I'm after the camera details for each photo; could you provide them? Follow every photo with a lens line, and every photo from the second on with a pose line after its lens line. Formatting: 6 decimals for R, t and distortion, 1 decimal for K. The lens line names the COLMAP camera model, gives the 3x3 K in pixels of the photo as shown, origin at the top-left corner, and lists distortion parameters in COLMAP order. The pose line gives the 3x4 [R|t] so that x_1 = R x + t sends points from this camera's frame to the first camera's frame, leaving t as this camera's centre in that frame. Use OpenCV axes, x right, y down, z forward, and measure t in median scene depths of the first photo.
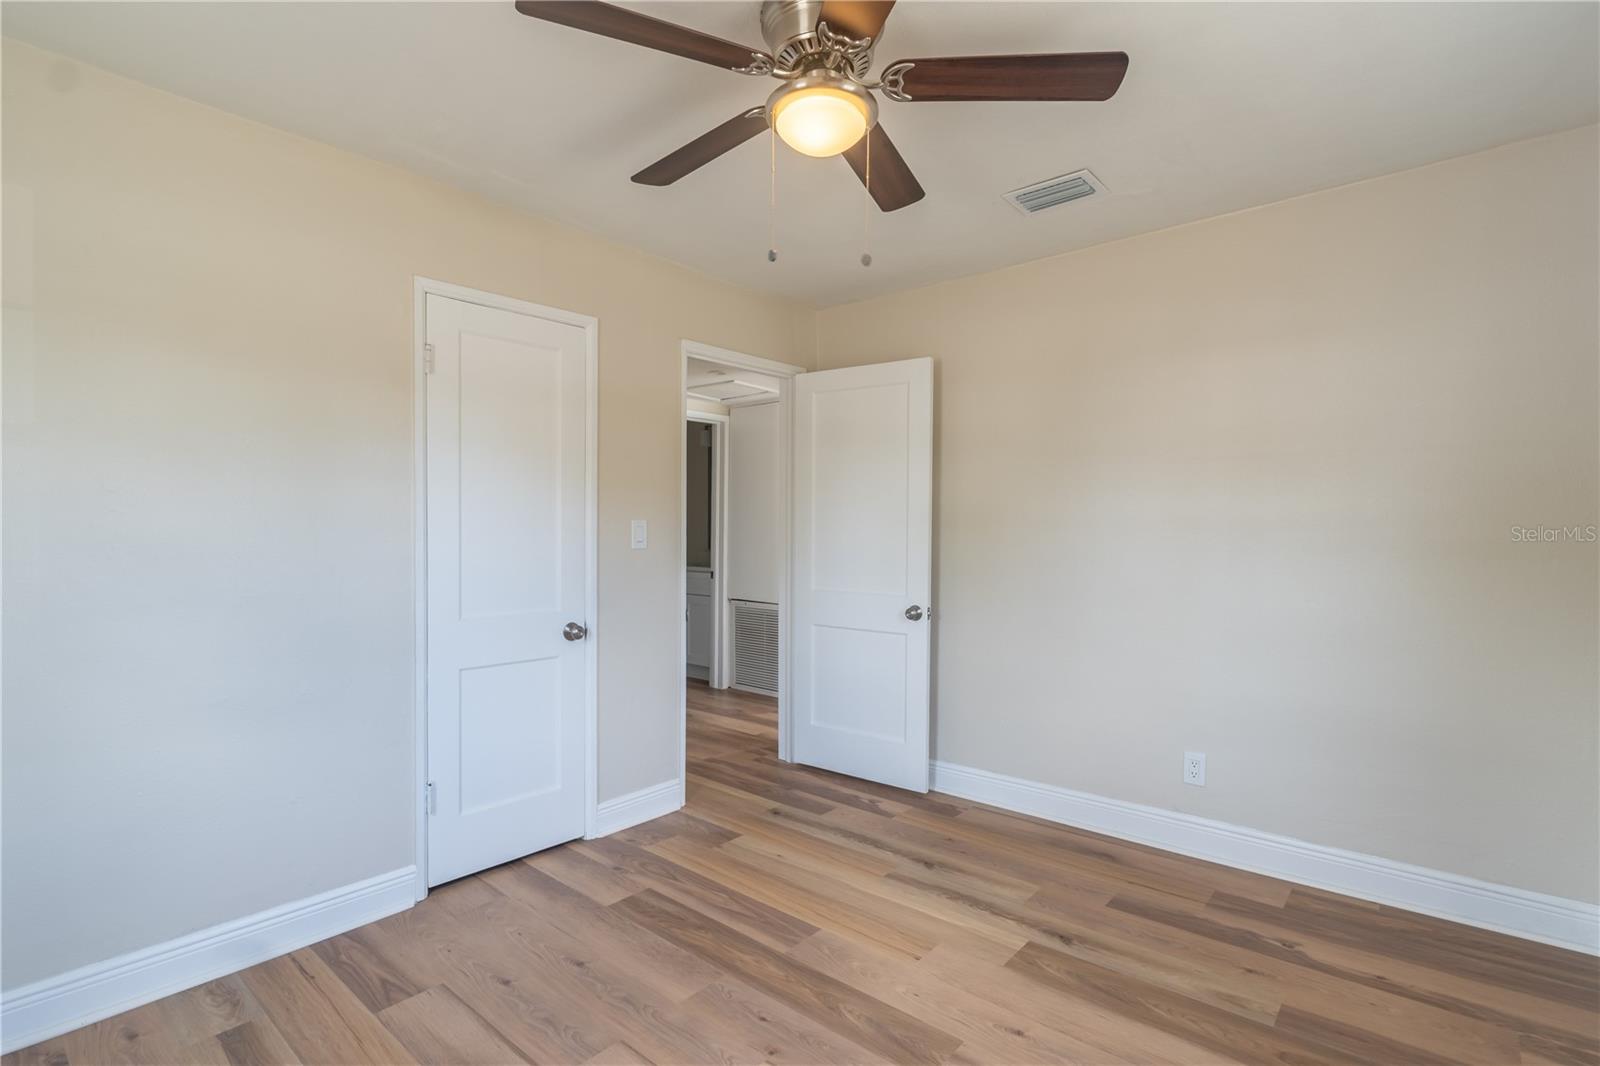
lens RADIAL K [[755.8, 0, 800.0], [0, 755.8, 533.0], [0, 0, 1]] dist [-0.000740, -0.000445]
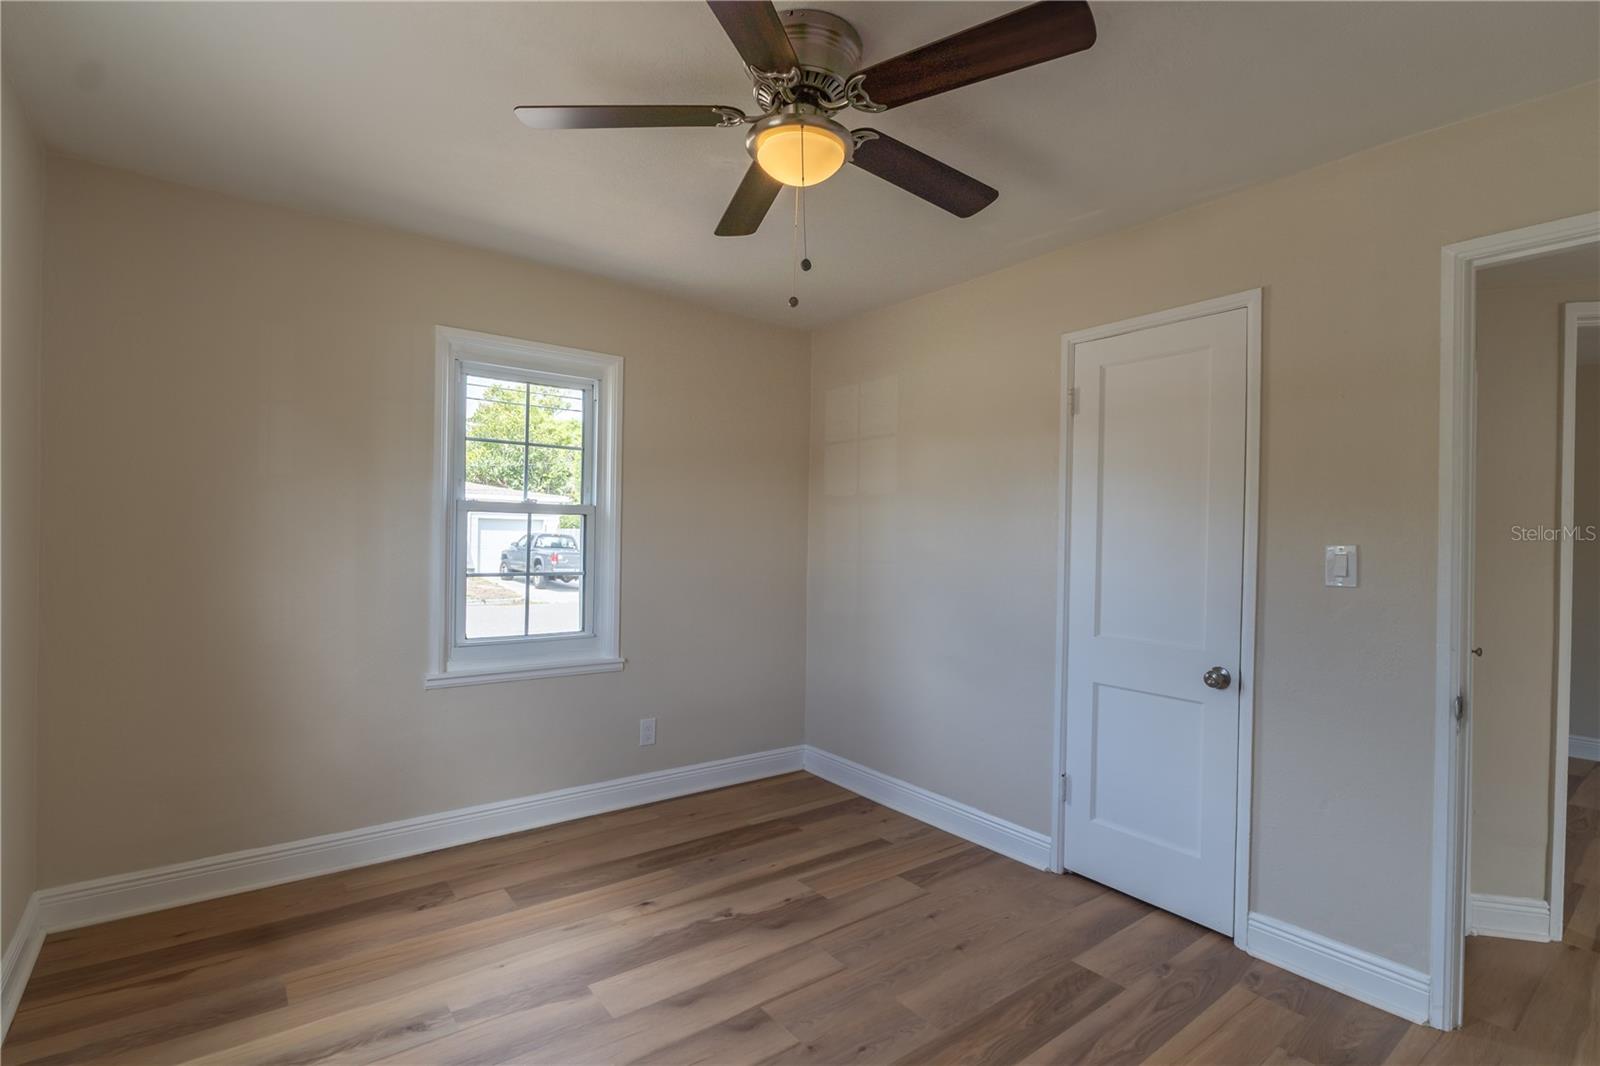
lens RADIAL K [[755.8, 0, 800.0], [0, 755.8, 533.0], [0, 0, 1]] dist [-0.000740, -0.000445]
pose [[-0.191771, -0.011344, -0.981374, 0.703396], [-0.027425, 0.999605, -0.006195, -0.013833], [0.981056, 0.025726, -0.192007, 0.818351]]
